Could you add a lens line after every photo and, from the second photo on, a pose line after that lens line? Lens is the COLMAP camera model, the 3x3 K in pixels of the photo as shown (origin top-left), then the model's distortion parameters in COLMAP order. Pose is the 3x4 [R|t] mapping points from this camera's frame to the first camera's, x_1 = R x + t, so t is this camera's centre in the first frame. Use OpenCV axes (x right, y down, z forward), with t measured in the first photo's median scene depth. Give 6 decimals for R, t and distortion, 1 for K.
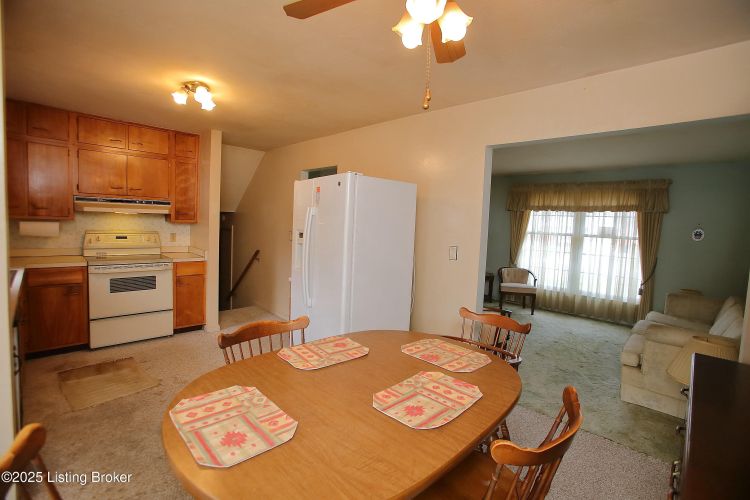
lens RADIAL K [[341.1, 0, 377.1], [0, 341.1, 248.7], [0, 0, 1]] dist [-0.062110, 0.017806]
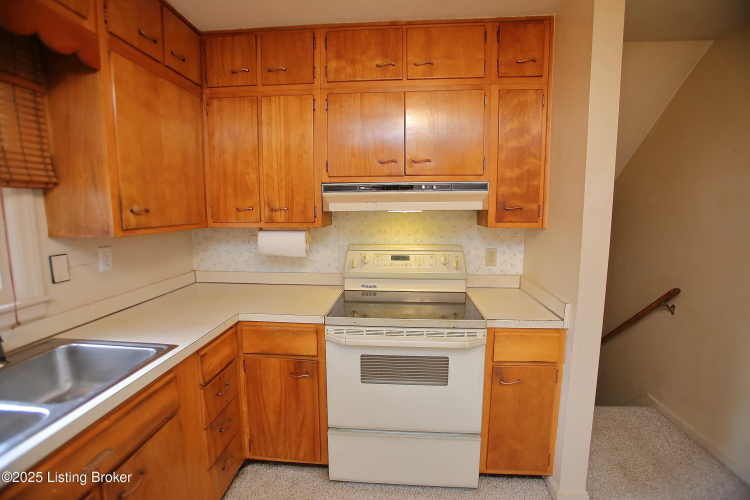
lens RADIAL K [[341.1, 0, 374.9], [0, 341.1, 245.7], [0, 0, 1]] dist [-0.062110, 0.017806]
pose [[0.636425, 0.040106, -0.770295, -0.392914], [-0.027748, 0.999191, 0.029097, -0.070796], [0.770839, 0.002856, 0.637024, 0.643972]]
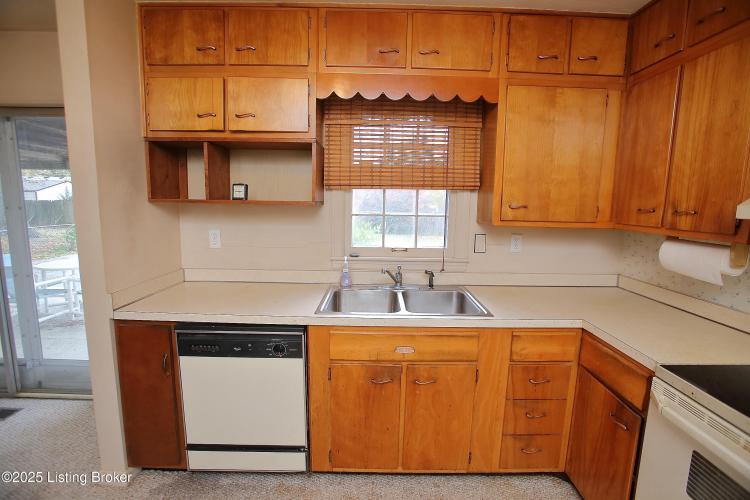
lens RADIAL K [[341.1, 0, 375.8], [0, 341.1, 248.5], [0, 0, 1]] dist [-0.062110, 0.017806]
pose [[-0.712759, 0.035515, -0.700509, -0.378490], [-0.106998, 0.981523, 0.158631, -0.088626], [0.693200, 0.188019, -0.695790, 0.885947]]
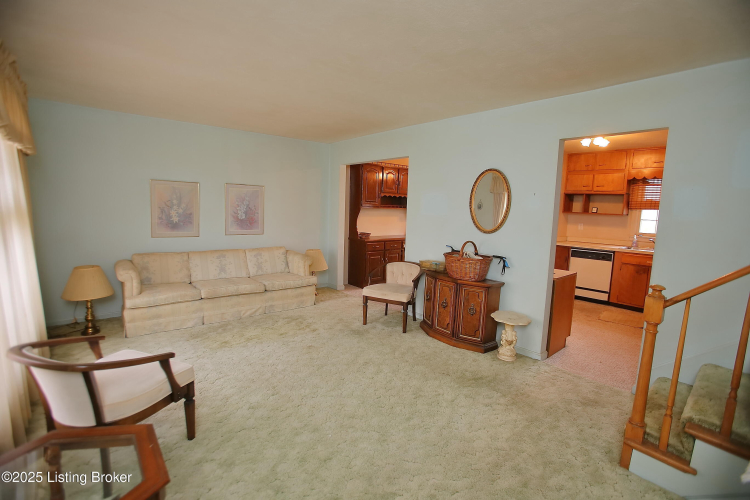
lens RADIAL K [[341.1, 0, 374.1], [0, 341.1, 250.4], [0, 0, 1]] dist [-0.062110, 0.017806]
pose [[-0.993116, -0.090284, 0.074631, 0.257628], [-0.074008, 0.977473, 0.197662, -0.115082], [-0.090795, 0.190778, -0.977425, 1.951442]]
